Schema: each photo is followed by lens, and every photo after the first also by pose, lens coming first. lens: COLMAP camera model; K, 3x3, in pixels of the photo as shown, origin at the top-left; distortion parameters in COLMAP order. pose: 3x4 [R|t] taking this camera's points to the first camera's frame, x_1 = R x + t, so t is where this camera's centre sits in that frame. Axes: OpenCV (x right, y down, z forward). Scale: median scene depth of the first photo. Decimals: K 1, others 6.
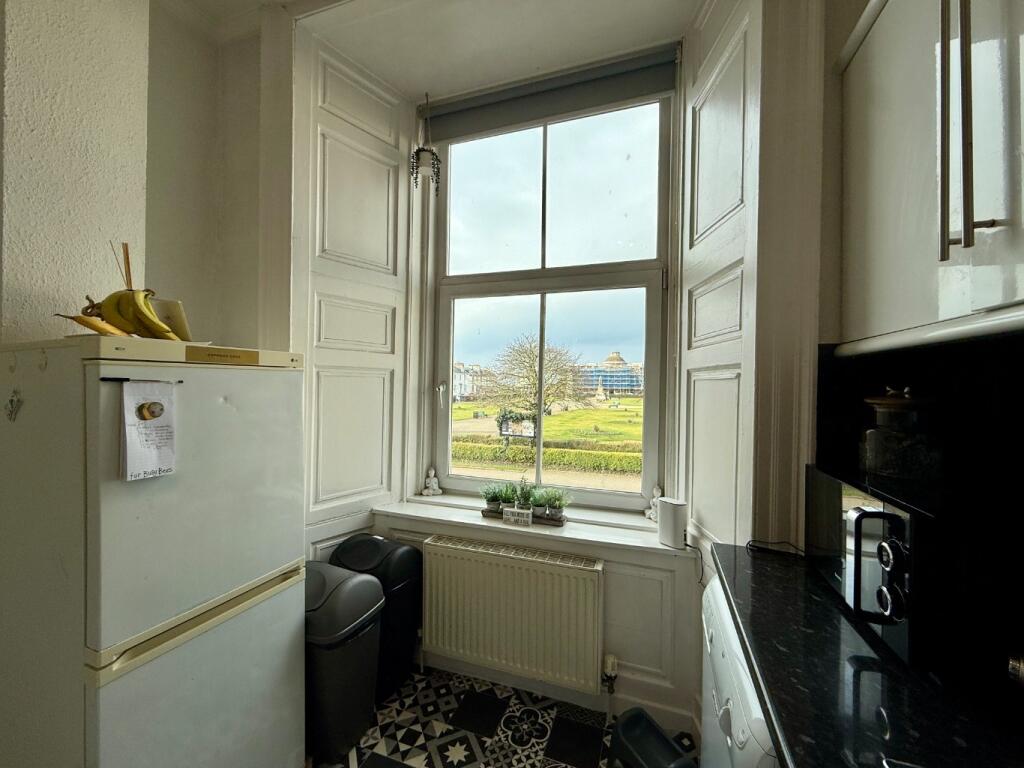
lens RADIAL K [[407.2, 0, 508.4], [0, 407.2, 384.1], [0, 0, 1]] dist [0.000094, 0.000193]
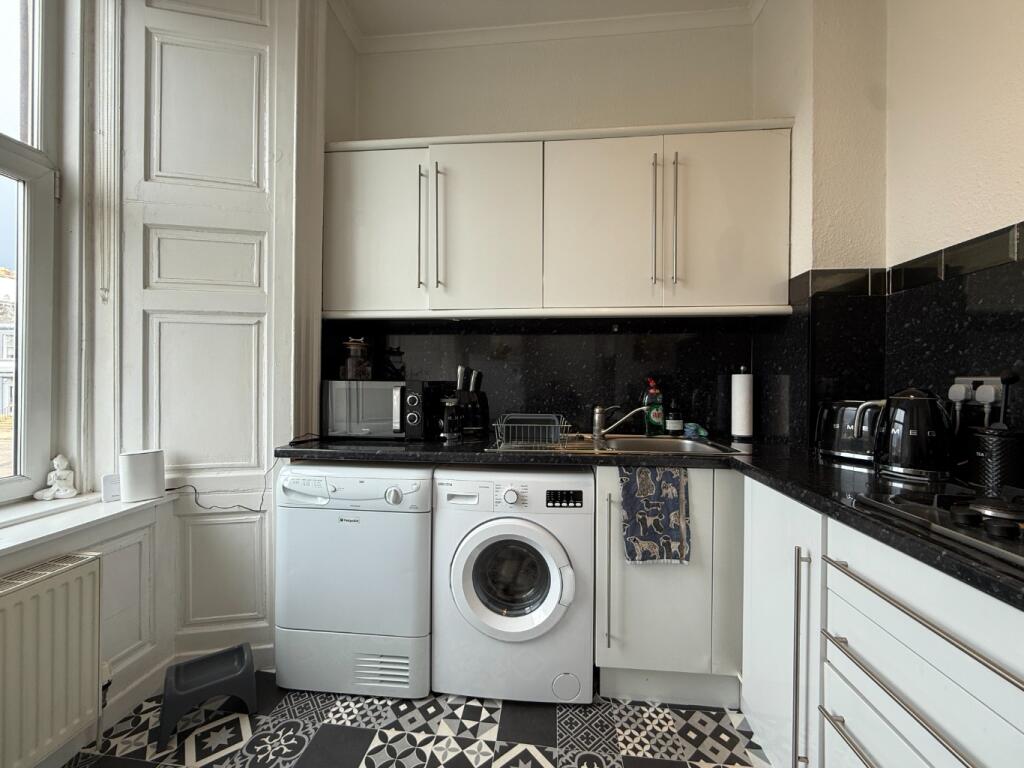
lens RADIAL K [[410.2, 0, 509.7], [0, 410.2, 383.7], [0, 0, 1]] dist [-0.000392, 0.000015]
pose [[-0.240539, -0.019195, 0.970450, -0.607174], [-0.010464, 0.999798, 0.017182, 0.097778], [-0.970583, -0.006022, -0.240691, 0.377449]]
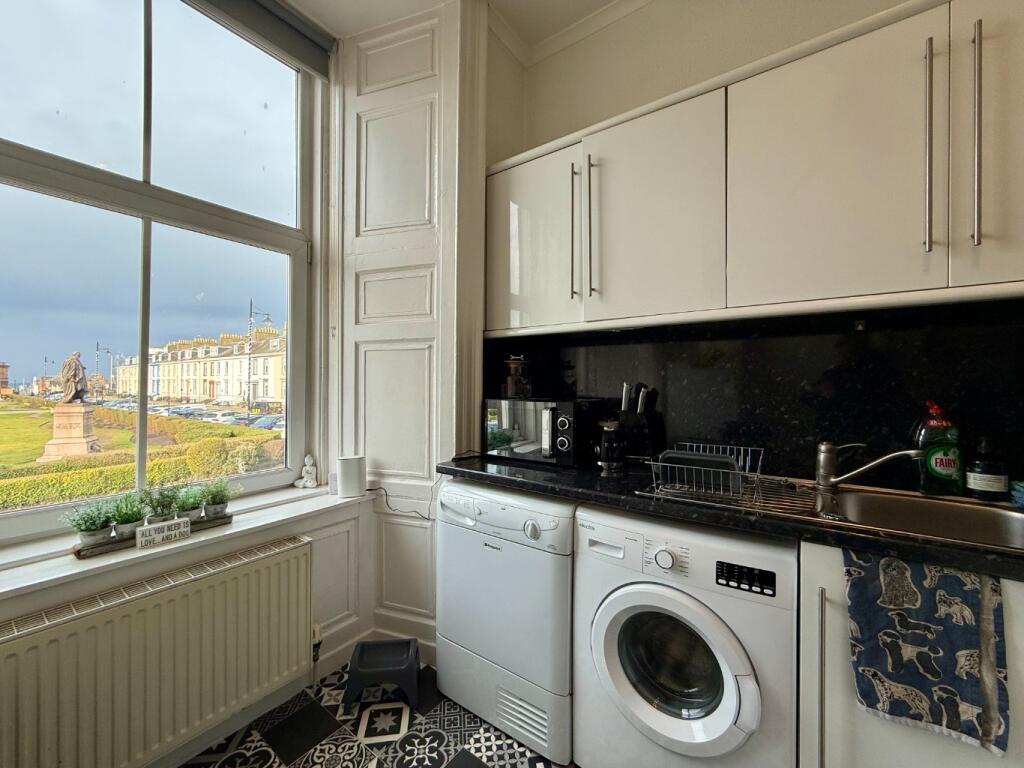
lens RADIAL K [[407.2, 0, 508.4], [0, 407.2, 384.1], [0, 0, 1]] dist [0.000094, 0.000193]
pose [[0.283113, -0.014910, 0.958971, -0.488951], [-0.000477, 0.999877, 0.015687, 0.059503], [-0.959086, -0.004898, 0.283071, 0.238300]]
